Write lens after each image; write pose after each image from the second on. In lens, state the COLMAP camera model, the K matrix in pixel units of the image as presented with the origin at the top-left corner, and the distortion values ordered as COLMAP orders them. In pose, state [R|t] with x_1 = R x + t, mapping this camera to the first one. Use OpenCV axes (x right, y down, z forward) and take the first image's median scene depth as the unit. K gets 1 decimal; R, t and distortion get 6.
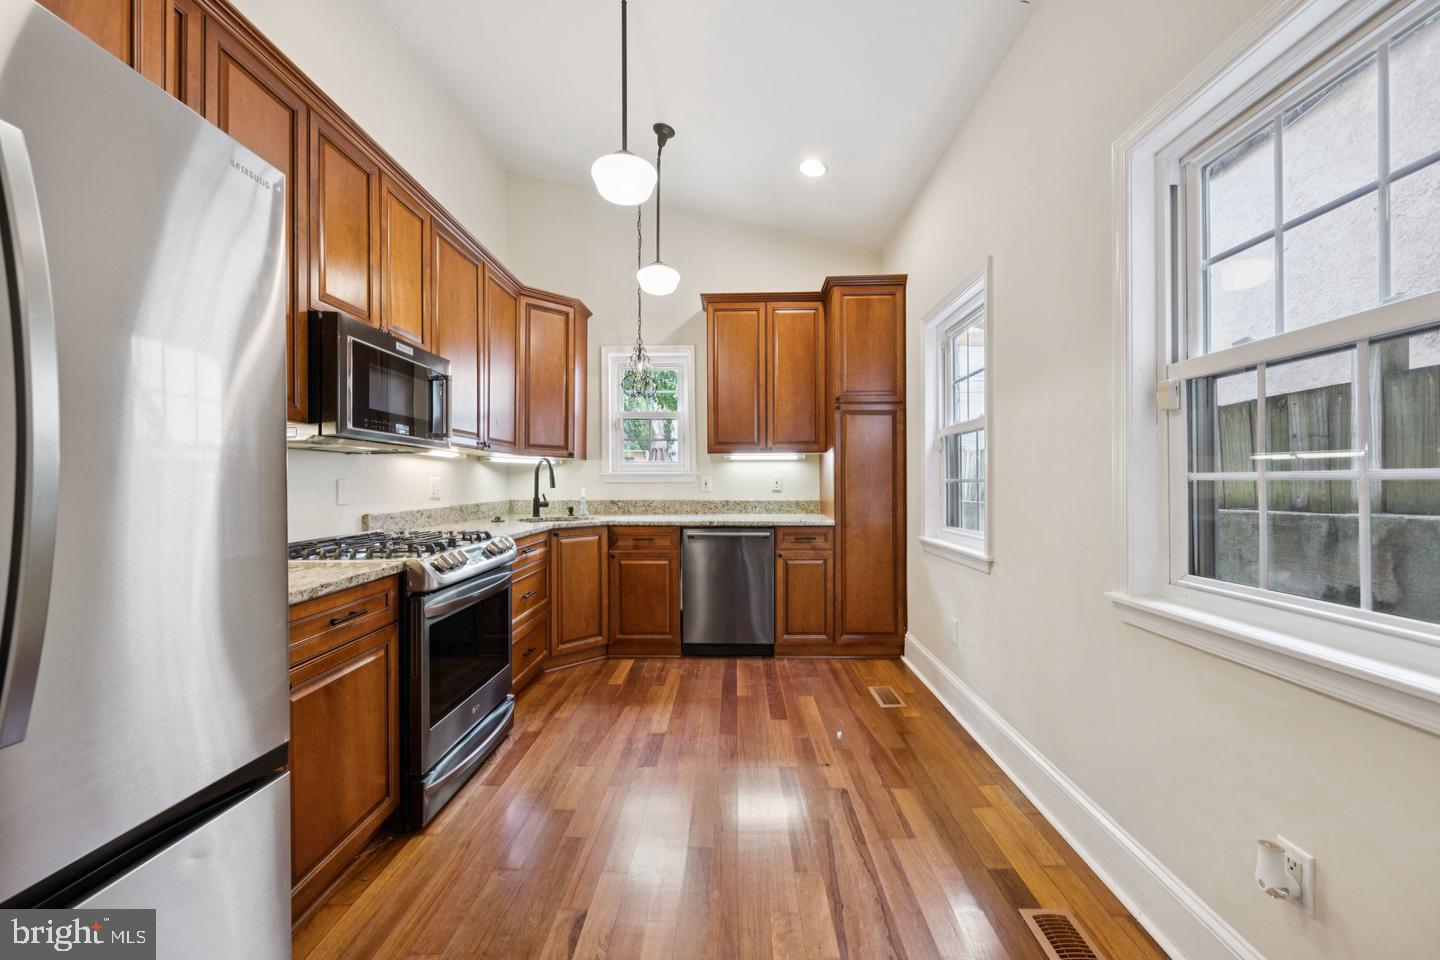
lens RADIAL K [[564.1, 0, 720.4], [0, 564.1, 478.1], [0, 0, 1]] dist [0.000762, -0.000062]
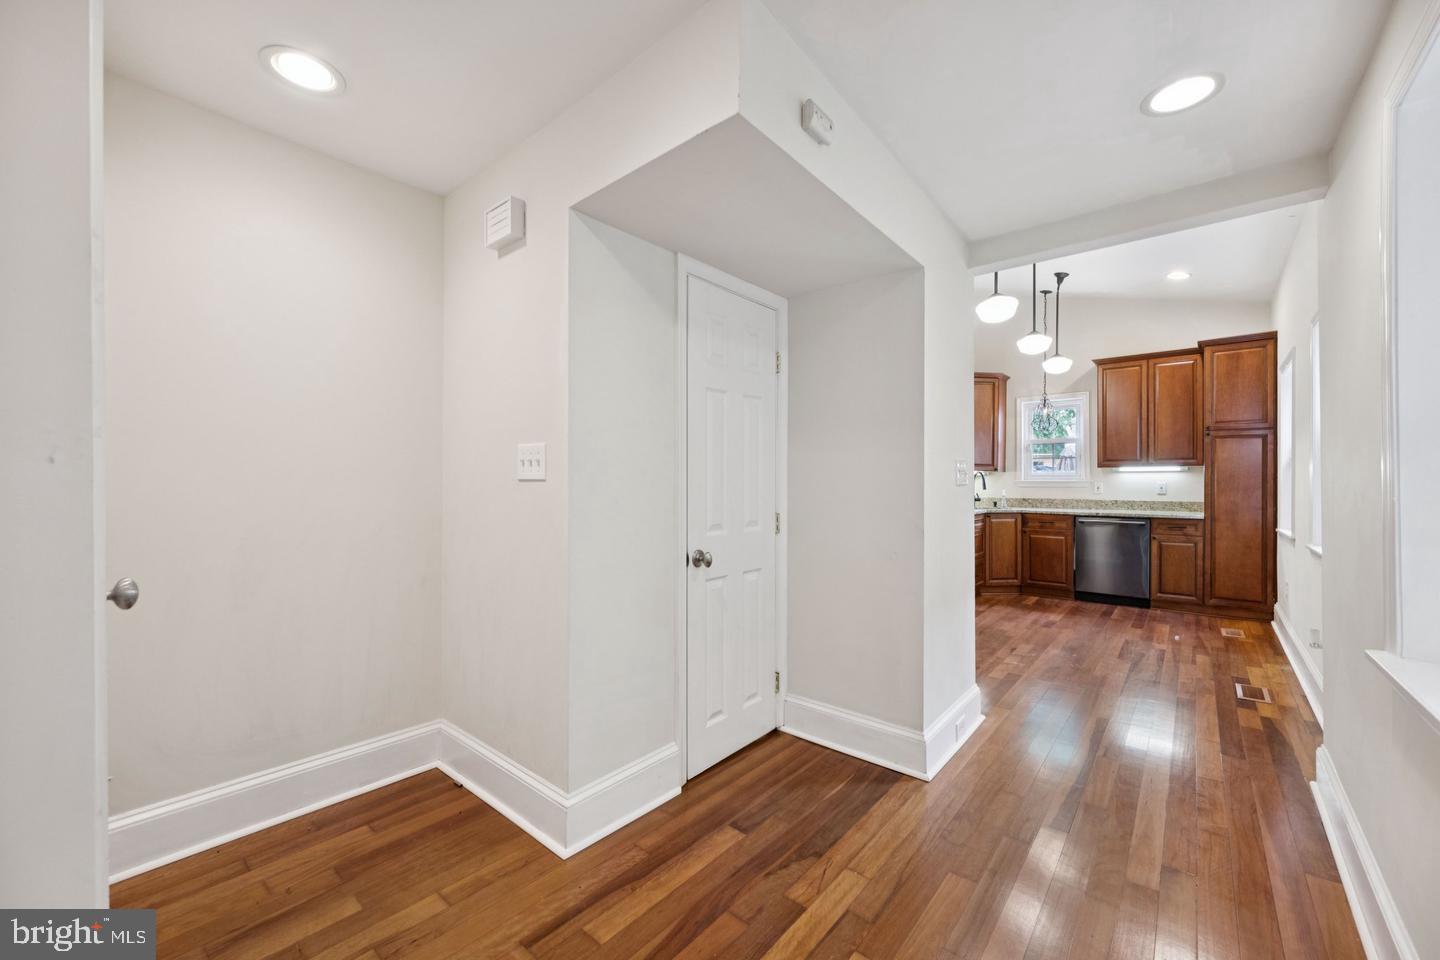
lens RADIAL K [[556.9, 0, 717.6], [0, 556.9, 481.8], [0, 0, 1]] dist [0.000777, 0.000006]
pose [[0.775389, 0.004028, -0.631471, 0.139456], [-0.002891, 0.999992, 0.002828, -0.008628], [0.631478, -0.000367, 0.775394, -0.824368]]
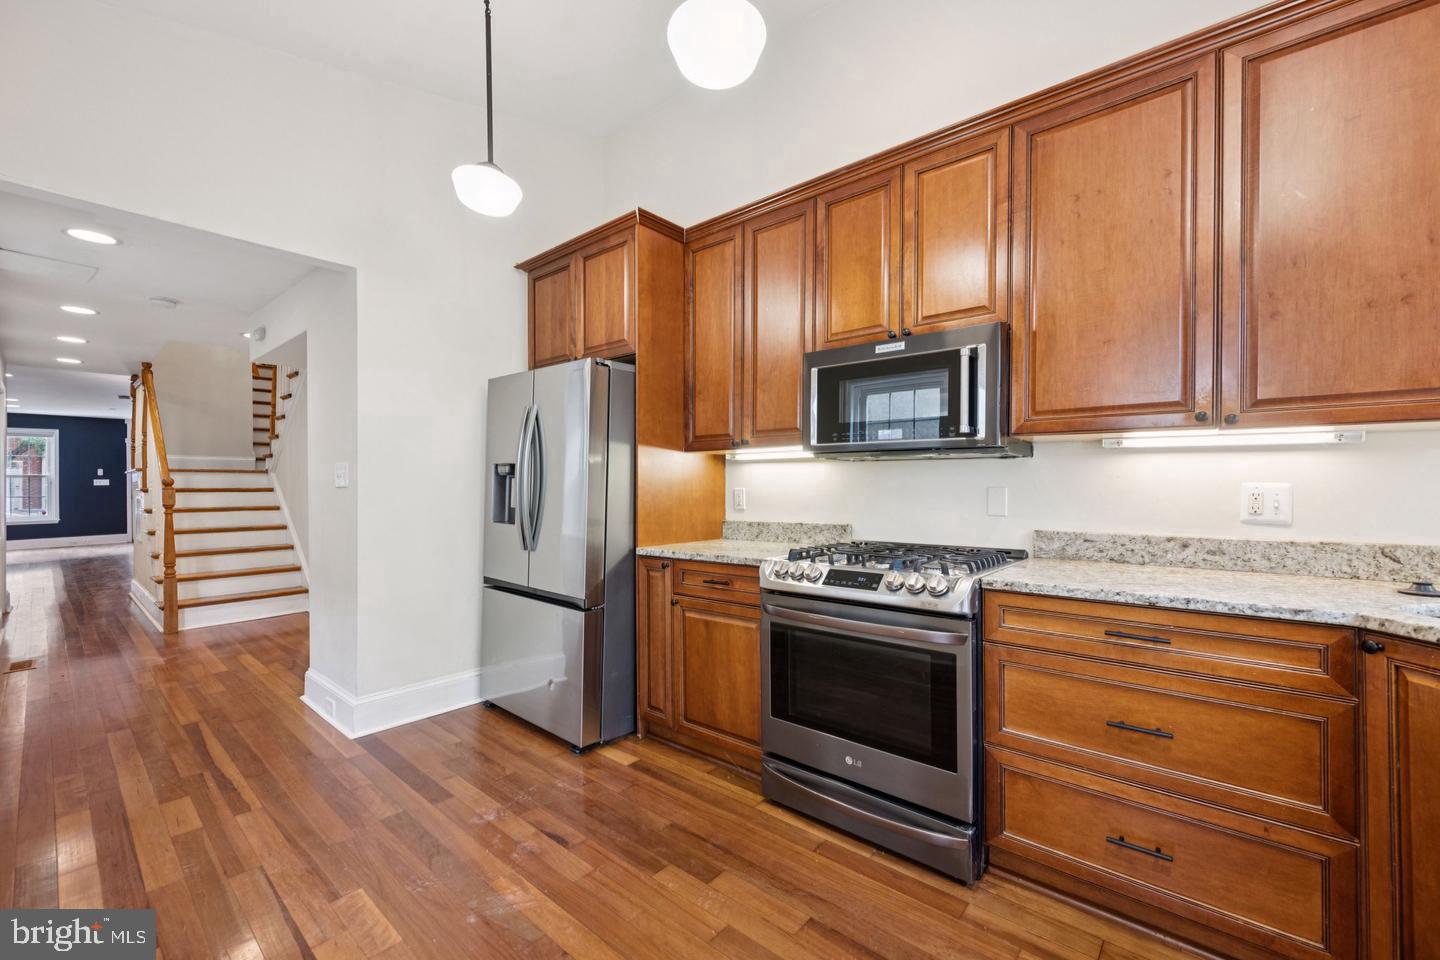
lens RADIAL K [[557.6, 0, 720.3], [0, 557.6, 487.7], [0, 0, 1]] dist [0.000424, -0.000029]
pose [[-0.615131, 0.003594, -0.788417, 0.212790], [0.005091, 0.999987, 0.000586, 0.000074], [0.788408, -0.003654, -0.615141, 0.850447]]
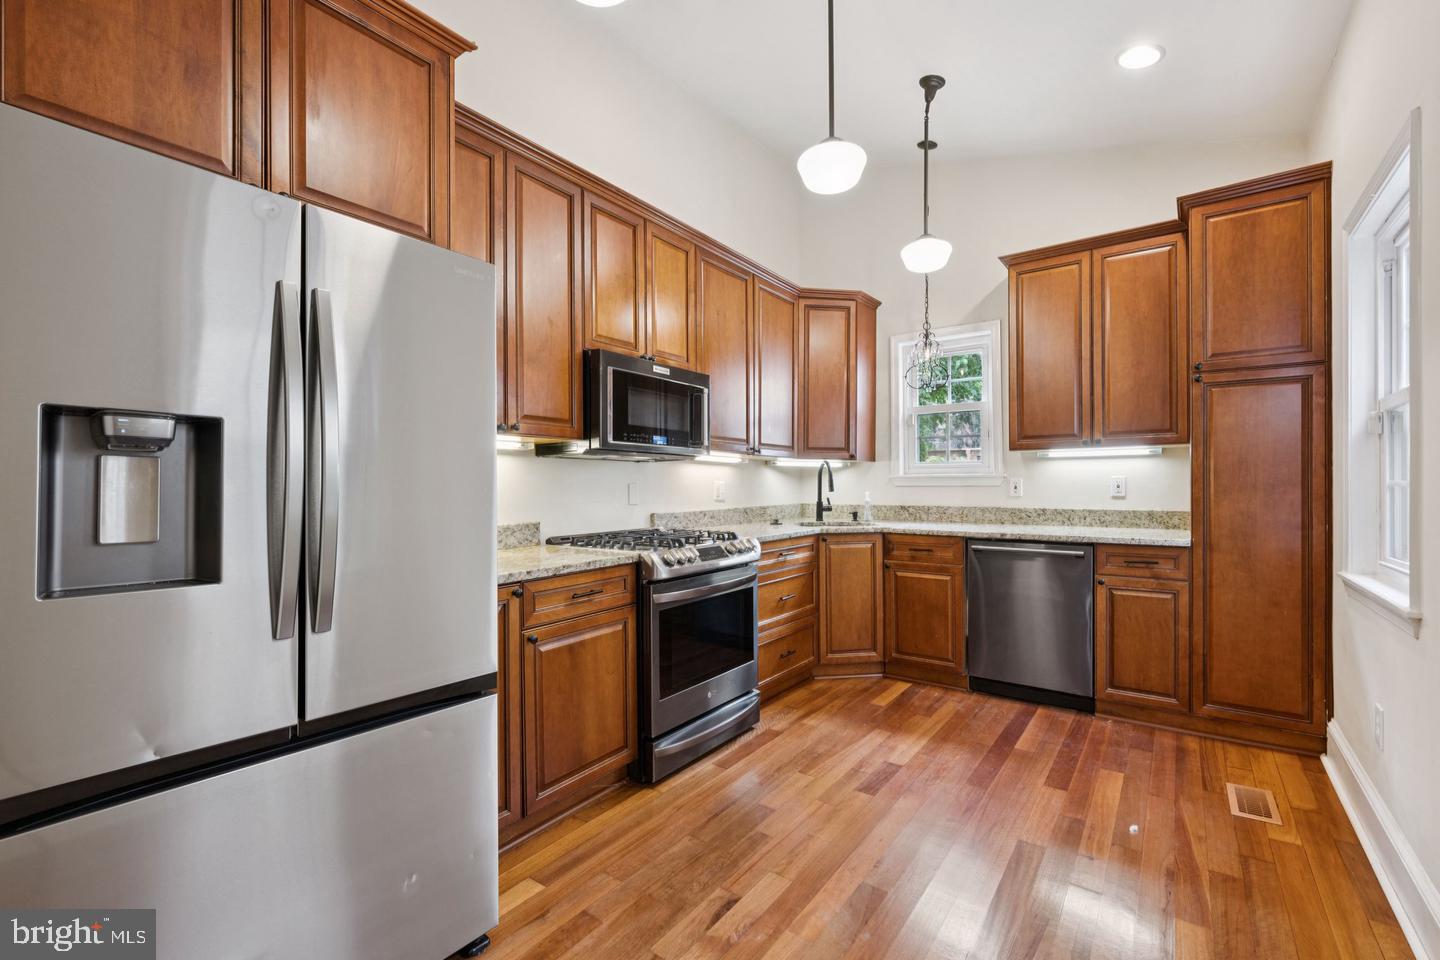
lens RADIAL K [[620.5, 0, 716.5], [0, 620.5, 484.8], [0, 0, 1]] dist [0.001281, -0.000059]
pose [[0.815659, -0.000540, -0.578532, 0.167463], [0.004276, 0.999978, 0.005097, -0.000495], [0.578517, -0.006631, 0.815644, 0.019448]]
